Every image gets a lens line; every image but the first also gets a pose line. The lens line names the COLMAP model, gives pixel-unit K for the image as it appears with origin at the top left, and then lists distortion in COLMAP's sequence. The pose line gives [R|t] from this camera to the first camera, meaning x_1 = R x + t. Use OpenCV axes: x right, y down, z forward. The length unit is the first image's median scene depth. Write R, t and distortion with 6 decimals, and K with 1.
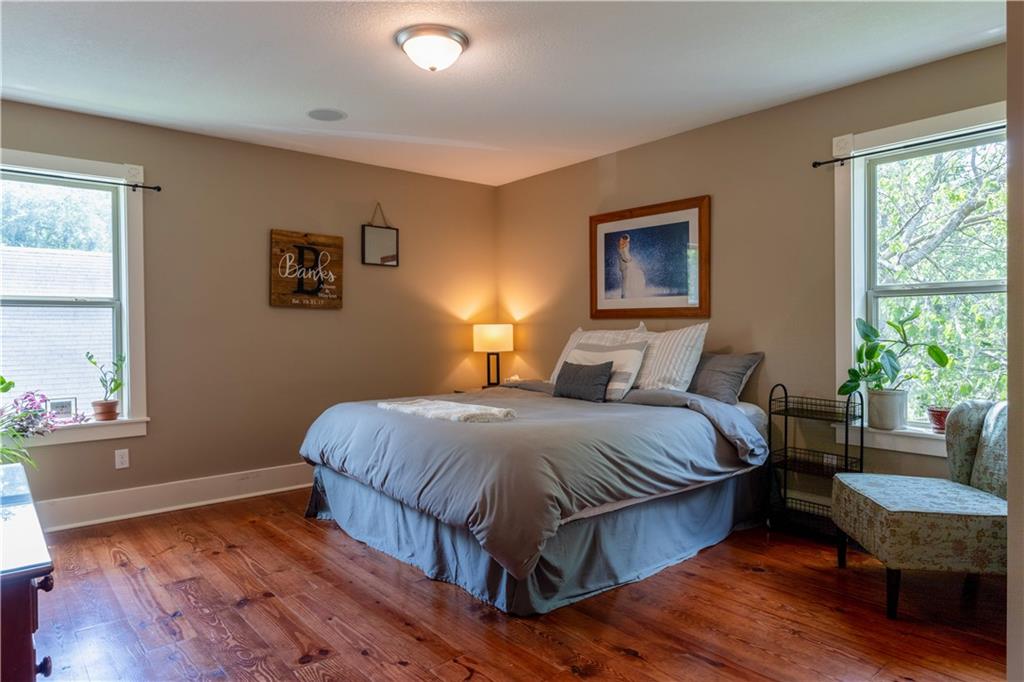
lens RADIAL K [[645.6, 0, 513.6], [0, 645.6, 339.5], [0, 0, 1]] dist [0.004519, -0.002193]
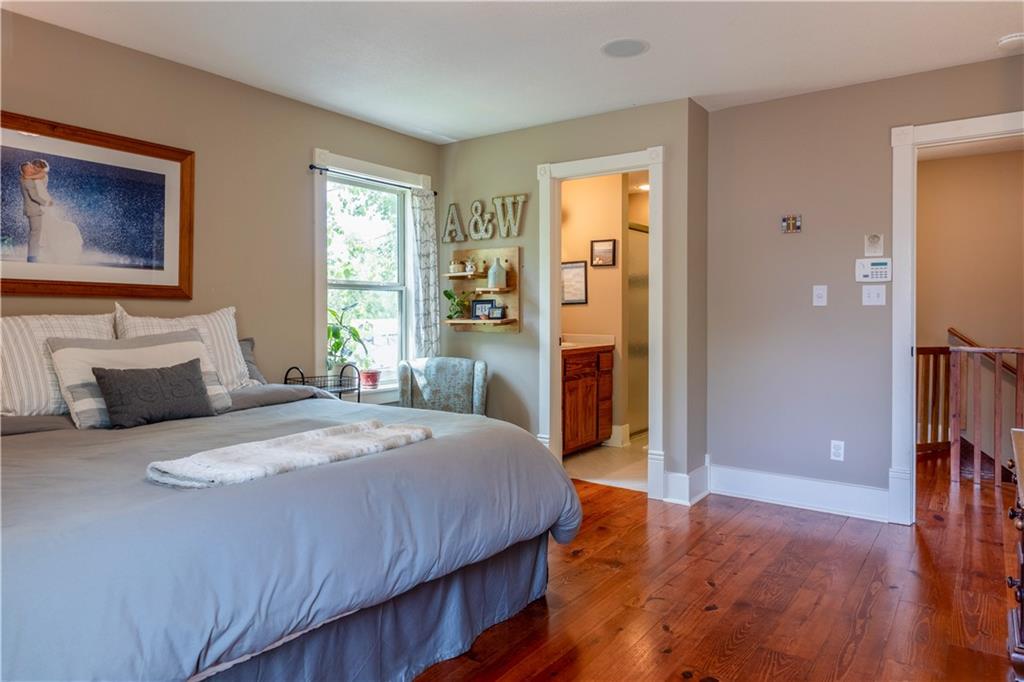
lens RADIAL K [[645.6, 0, 513.4], [0, 645.6, 331.1], [0, 0, 1]] dist [0.004519, -0.002193]
pose [[-0.239553, -0.032686, 0.970333, -0.586049], [0.003582, 0.999397, 0.034549, -0.019733], [-0.970877, 0.011753, -0.239292, 0.767864]]
